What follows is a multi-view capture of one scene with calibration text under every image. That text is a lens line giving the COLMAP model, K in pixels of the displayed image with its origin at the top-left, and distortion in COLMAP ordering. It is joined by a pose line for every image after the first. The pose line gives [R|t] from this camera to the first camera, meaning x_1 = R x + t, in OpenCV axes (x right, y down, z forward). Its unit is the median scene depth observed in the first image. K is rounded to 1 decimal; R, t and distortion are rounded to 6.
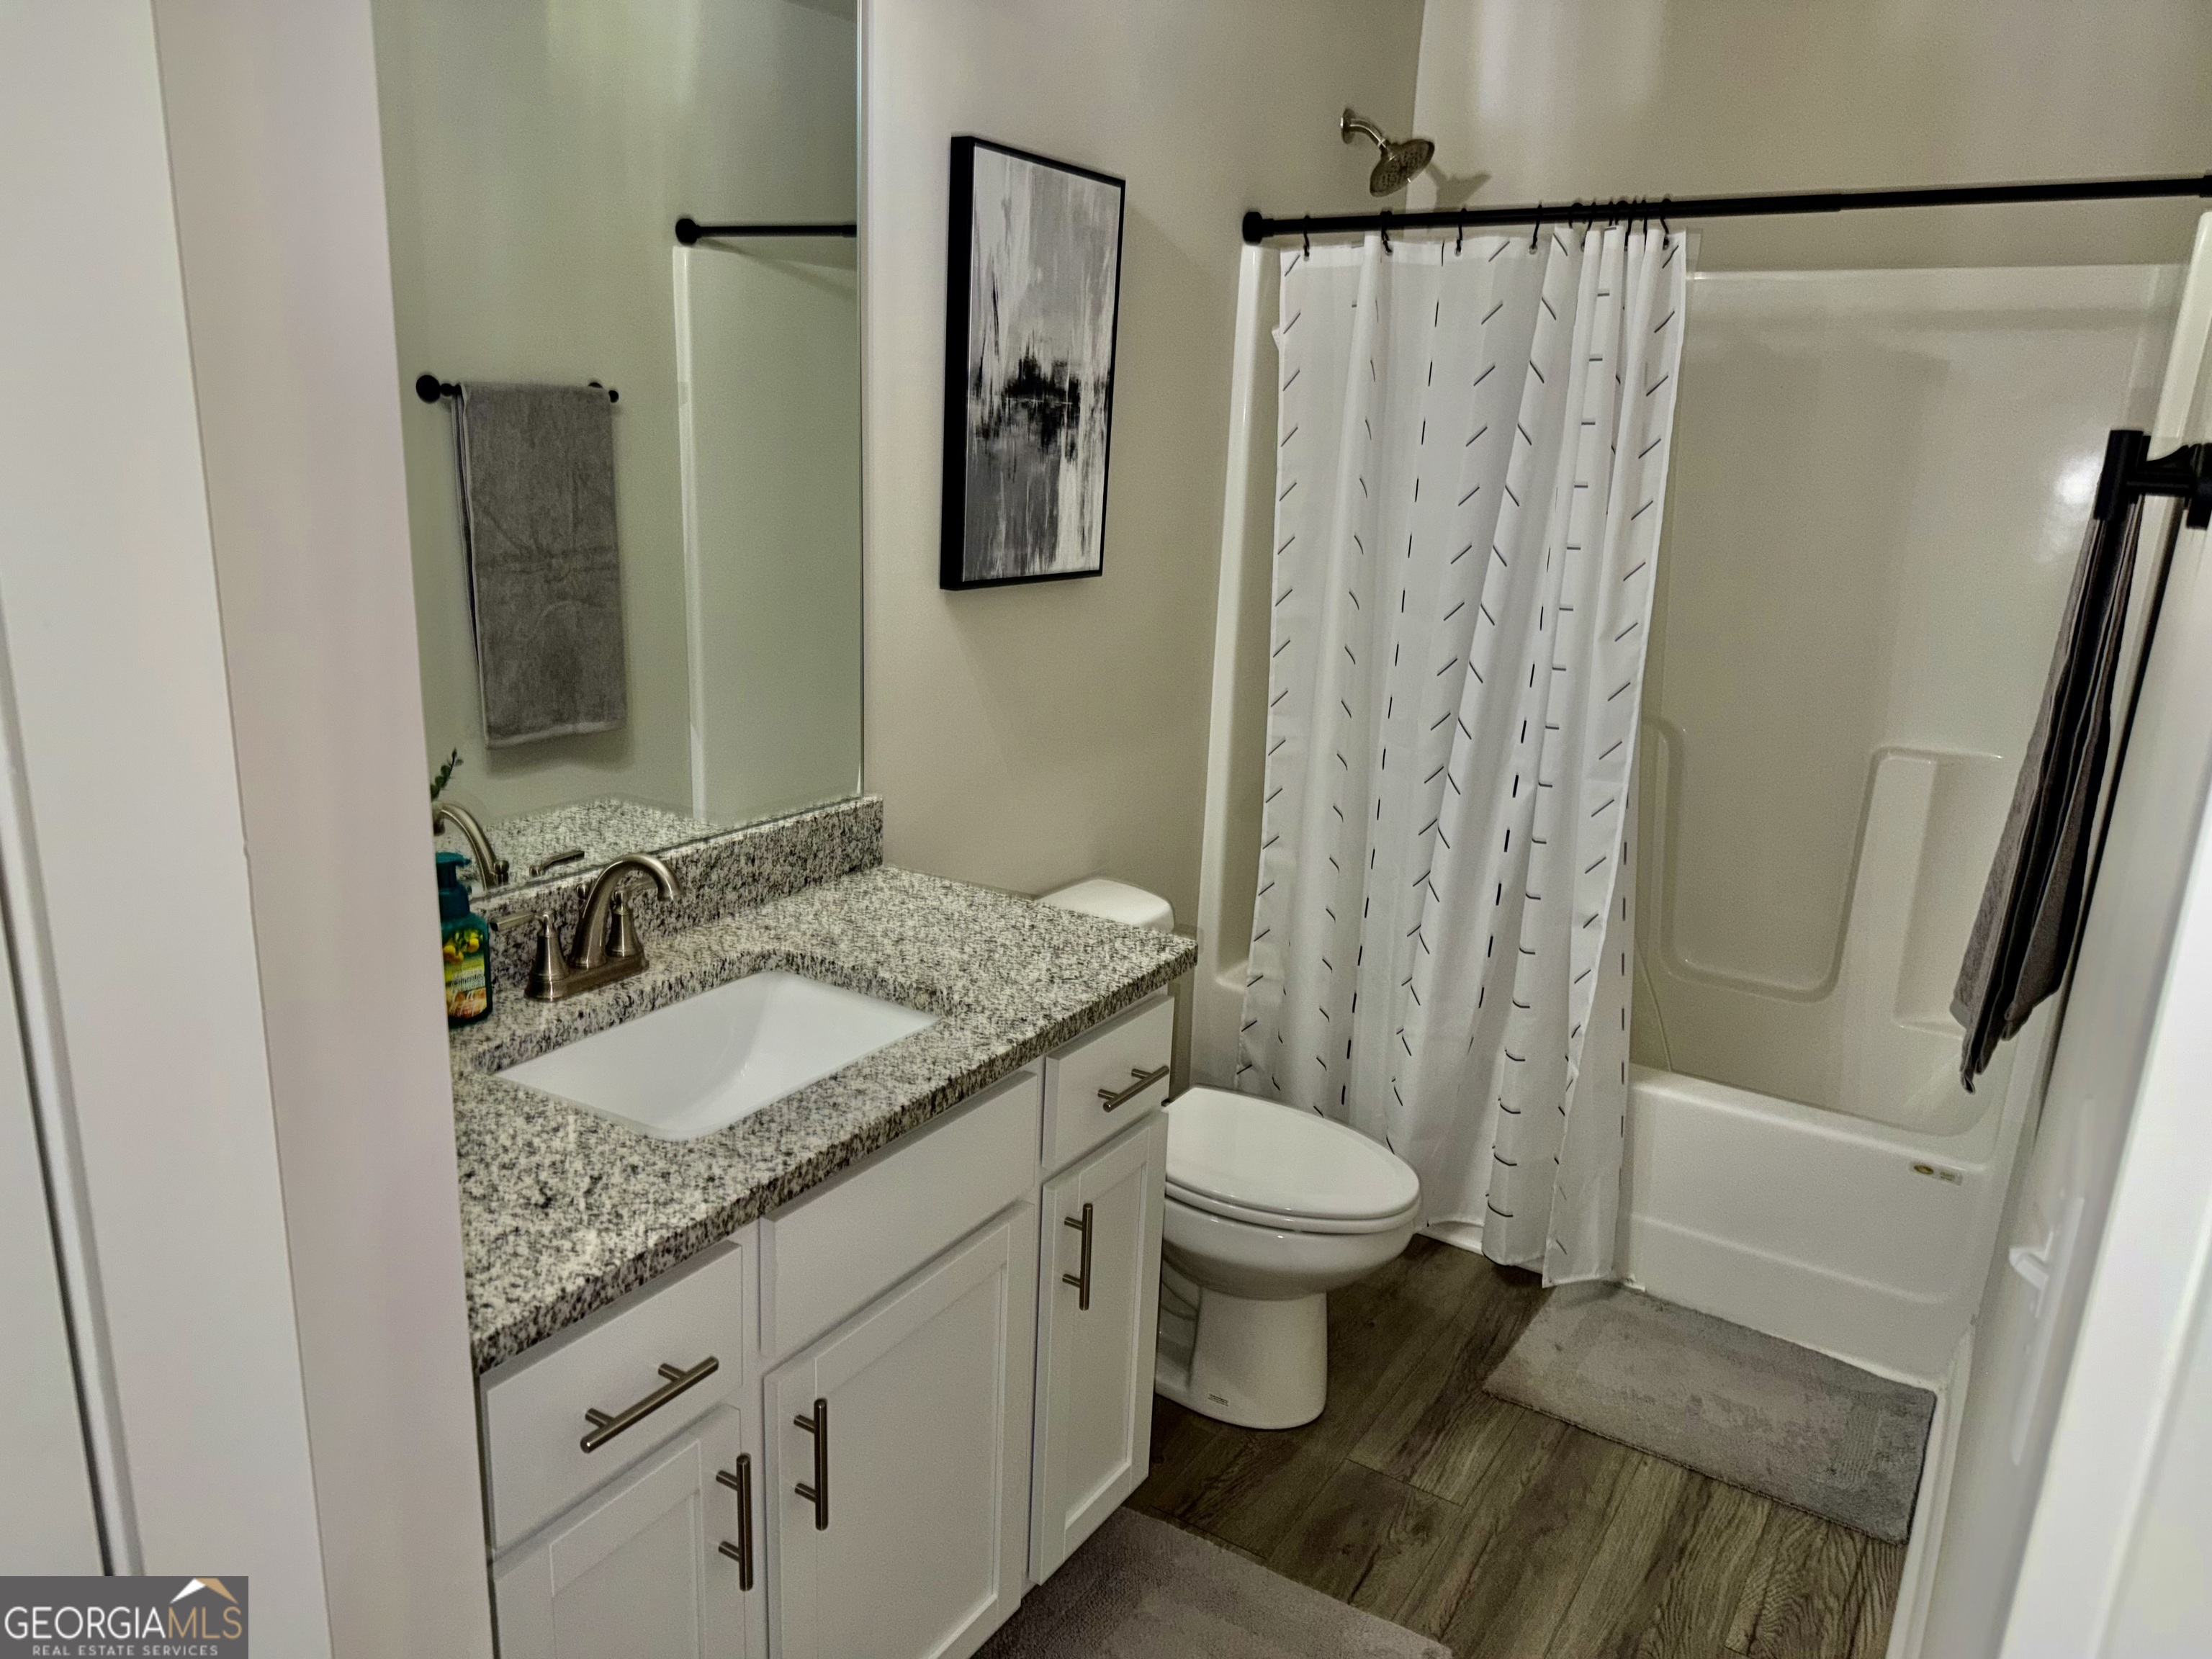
lens RADIAL K [[1564.0, 0, 1055.0], [0, 1564.0, 850.0], [0, 0, 1]] dist [0.054745, -0.055470]
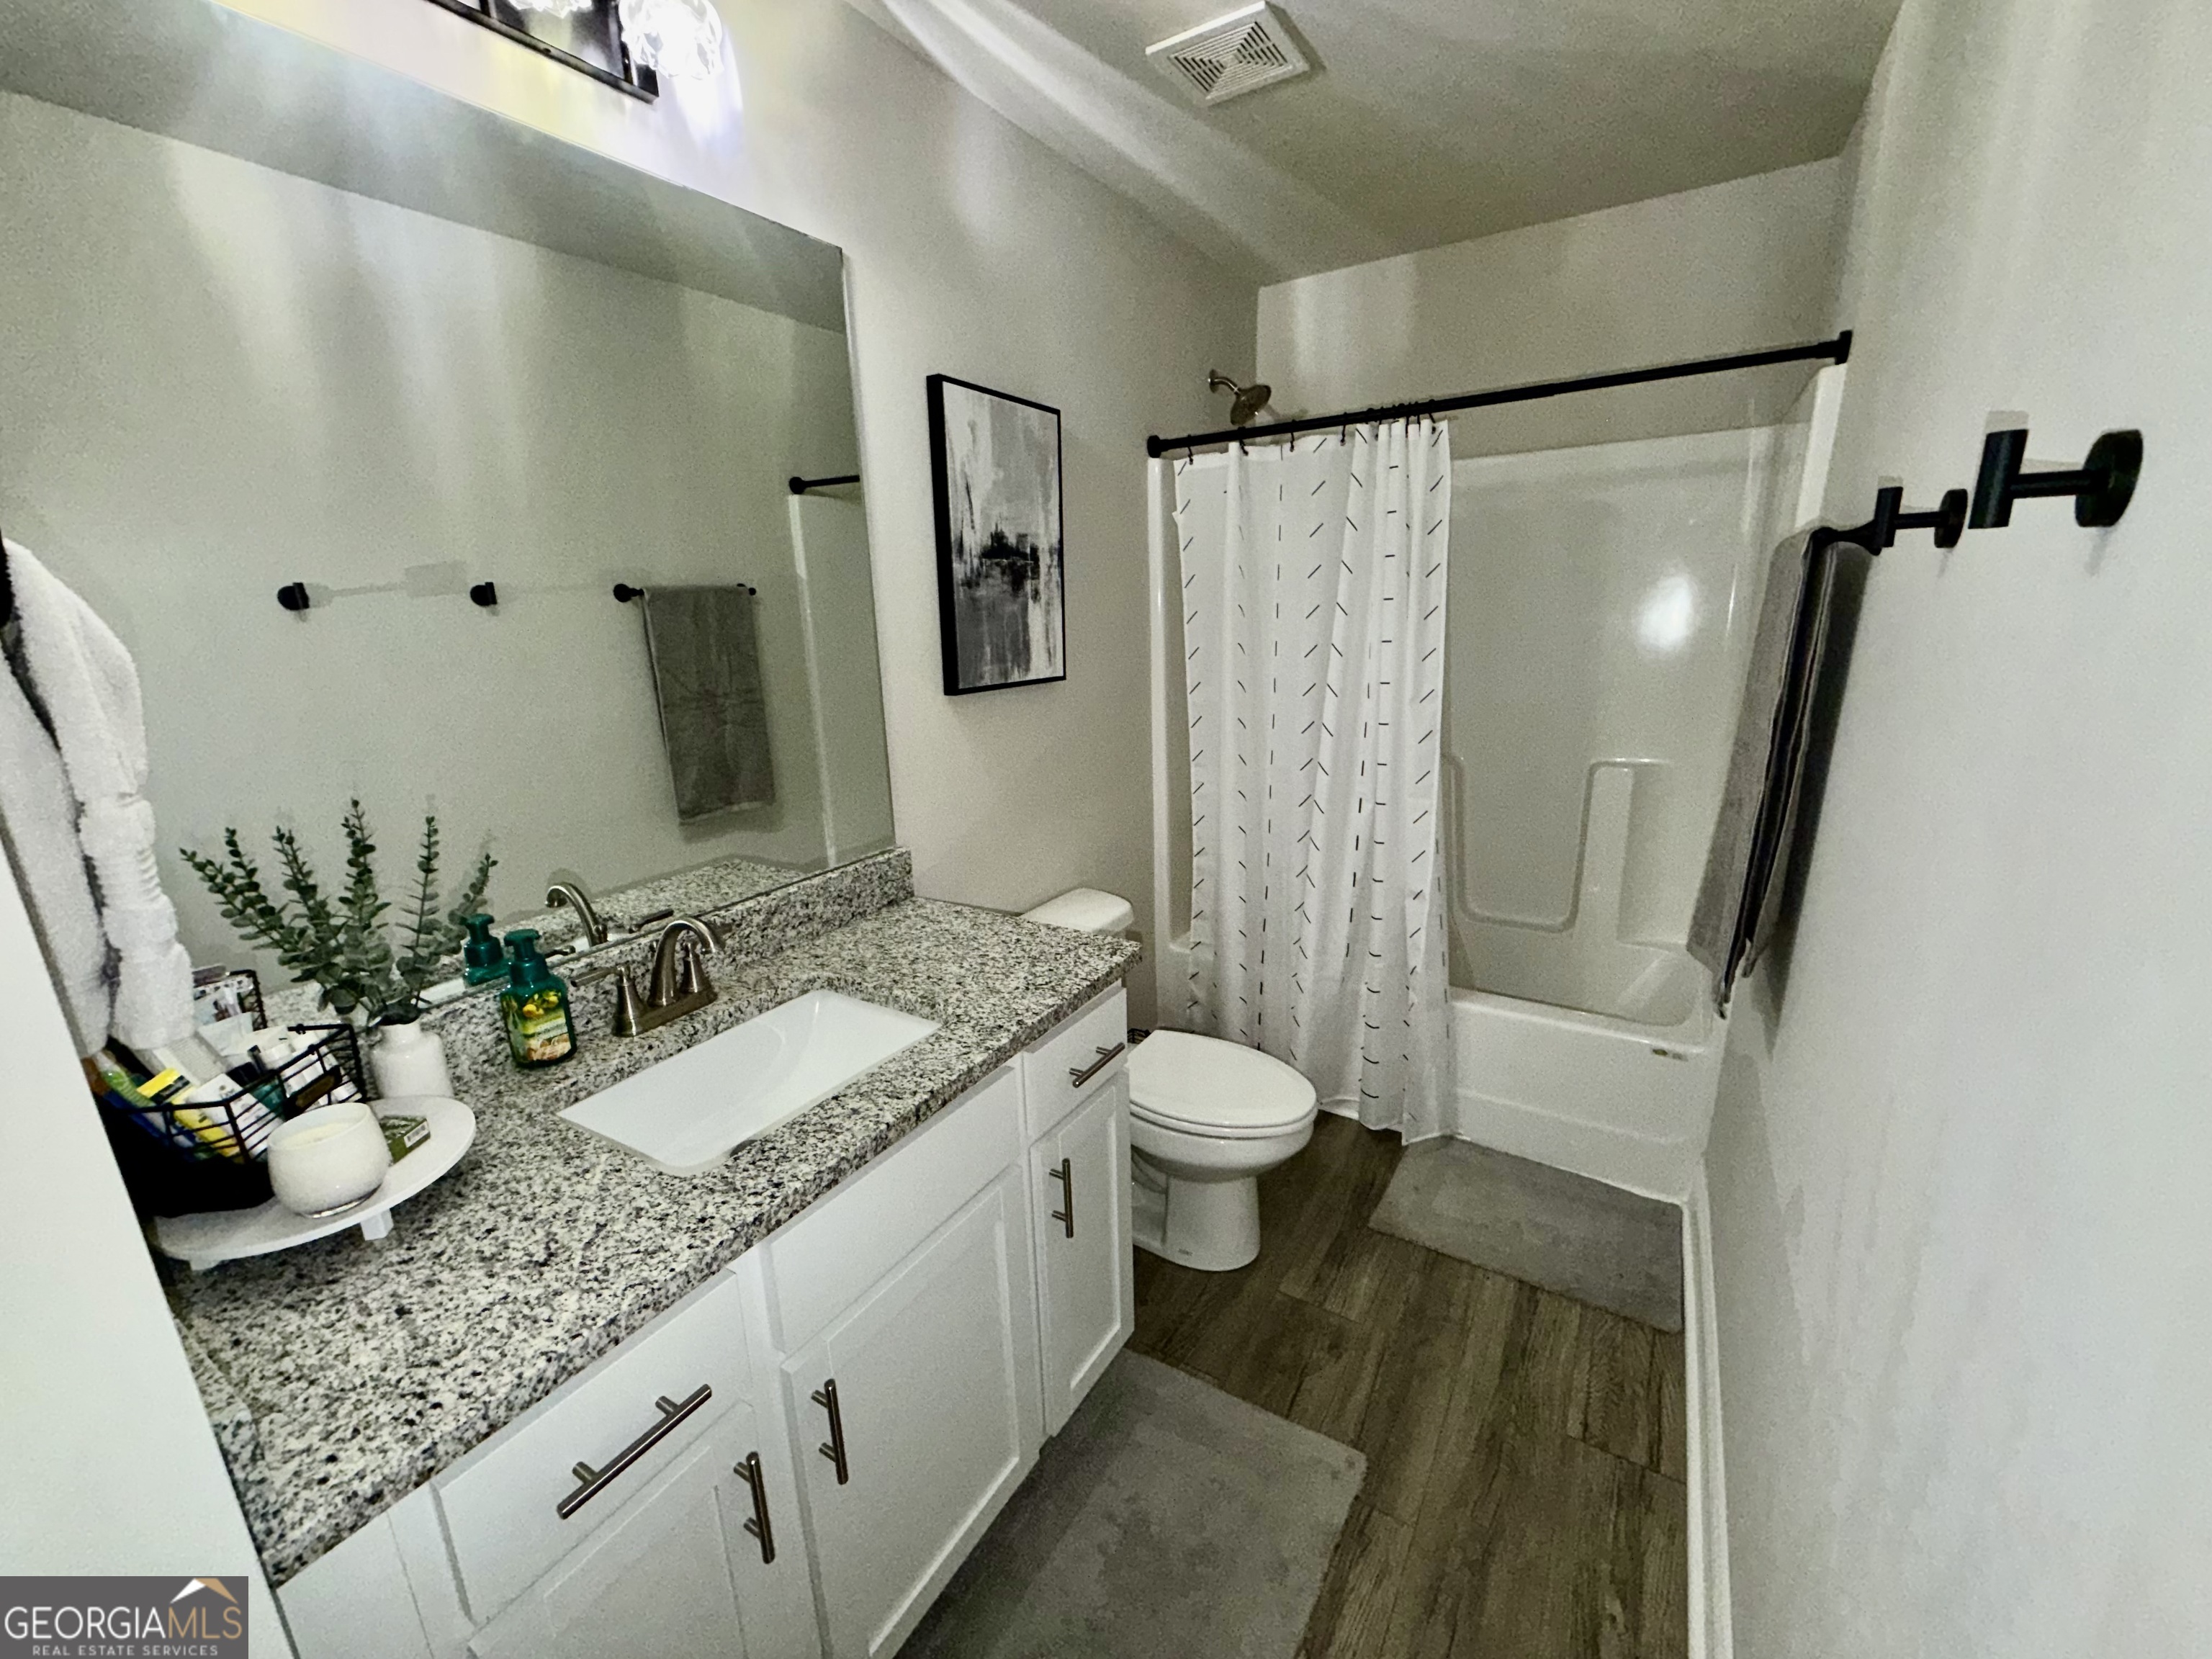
lens RADIAL K [[886.0, 0, 1090.4], [0, 886.0, 826.6], [0, 0, 1]] dist [0.002743, 0.000550]
pose [[0.997607, -0.069032, 0.003879, 0.044472], [0.069105, 0.997327, -0.023732, -0.022387], [-0.002231, 0.023943, 0.999711, 0.203114]]
